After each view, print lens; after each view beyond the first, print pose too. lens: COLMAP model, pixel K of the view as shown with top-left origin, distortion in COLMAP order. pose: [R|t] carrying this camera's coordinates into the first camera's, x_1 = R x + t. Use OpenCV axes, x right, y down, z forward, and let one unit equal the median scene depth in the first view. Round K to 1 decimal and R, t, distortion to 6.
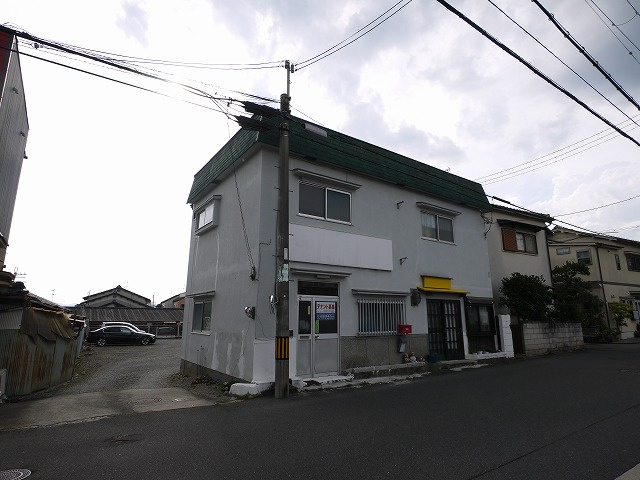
lens RADIAL K [[367.0, 0, 320.0], [0, 367.0, 240.0], [0, 0, 1]] dist [-0.001328, -0.001033]
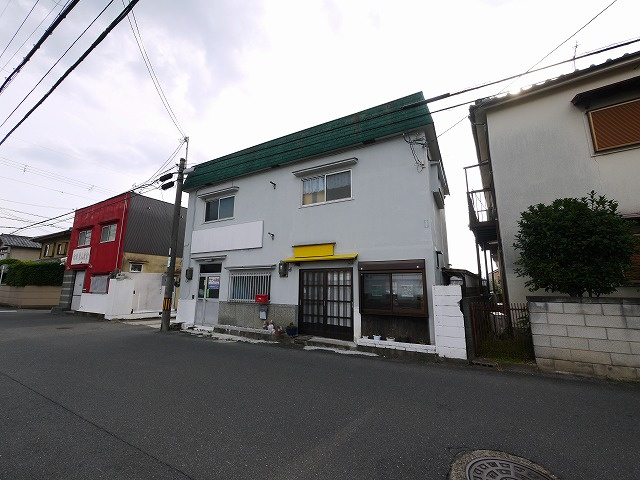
lens RADIAL K [[263.7, 0, 320.0], [0, 263.7, 240.0], [0, 0, 1]] dist [-0.008615, 0.000074]
pose [[0.436492, -0.153995, -0.886431, 1.002781], [0.181679, 0.980033, -0.080794, 0.160837], [0.881174, -0.125780, 0.455754, 0.788197]]
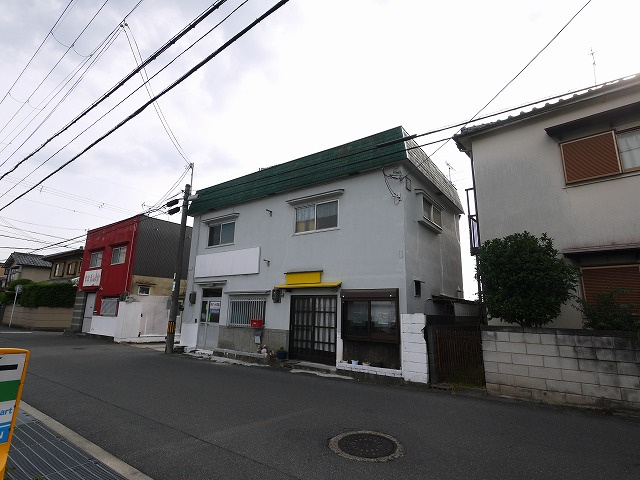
lens RADIAL K [[331.8, 0, 320.0], [0, 331.8, 240.0], [0, 0, 1]] dist [-0.002157, -0.000340]
pose [[0.323598, -0.191765, -0.926558, 1.261400], [0.175447, 0.974426, -0.140397, 0.163921], [0.929786, -0.117130, 0.348967, 0.824835]]
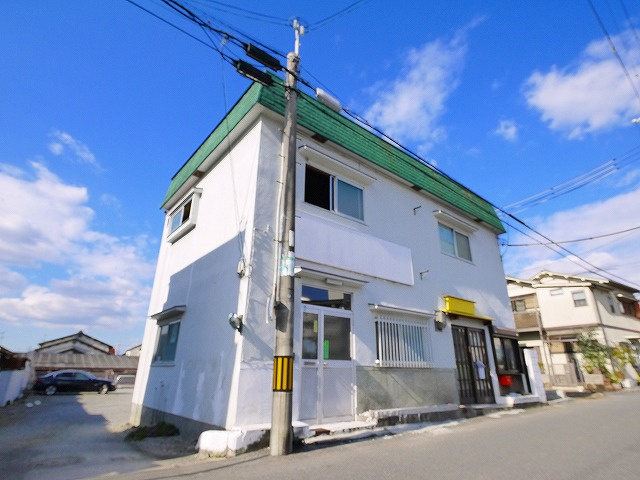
lens RADIAL K [[353.2, 0, 320.0], [0, 353.2, 240.0], [0, 0, 1]] dist [-0.001313, 0.000724]
pose [[0.997213, 0.032346, 0.067236, -0.062028], [-0.021944, 0.988434, -0.150054, 0.105893], [-0.071312, 0.148161, 0.986389, 0.233132]]
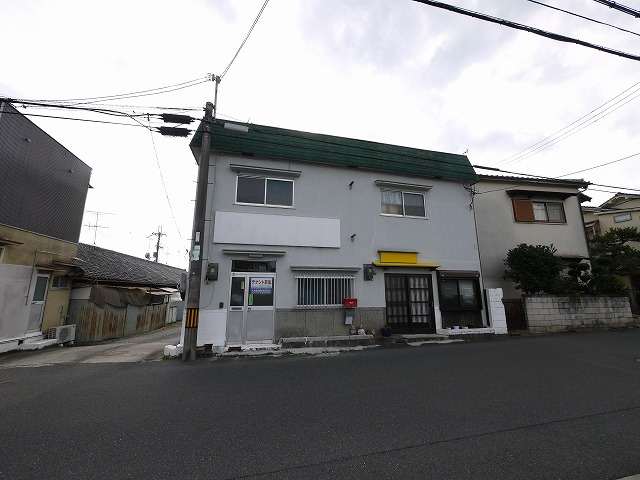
lens RADIAL K [[266.4, 0, 320.0], [0, 266.4, 240.0], [0, 0, 1]] dist [-0.006975, 0.000252]
pose [[0.933859, -0.068013, -0.351116, 0.414649], [0.074767, 0.997185, 0.005697, 0.052759], [0.349740, -0.031572, 0.936315, 0.258148]]
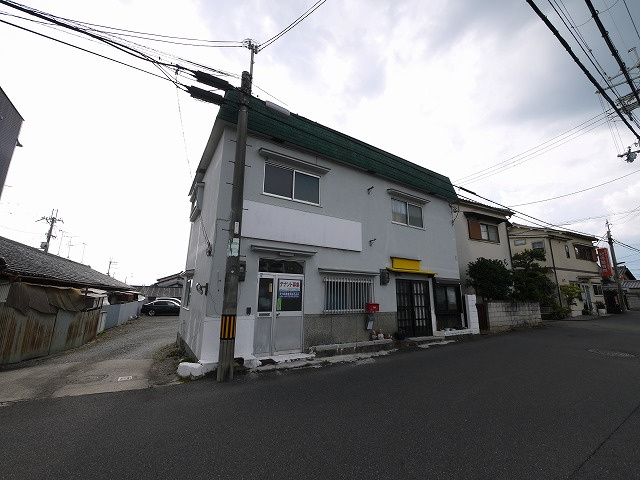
lens RADIAL K [[263.7, 0, 320.0], [0, 263.7, 240.0], [0, 0, 1]] dist [-0.008615, 0.000074]
pose [[0.998690, 0.000030, -0.051173, 0.117439], [-0.000073, 1.000000, -0.000837, 0.051671], [0.051173, 0.000840, 0.998689, 0.240999]]
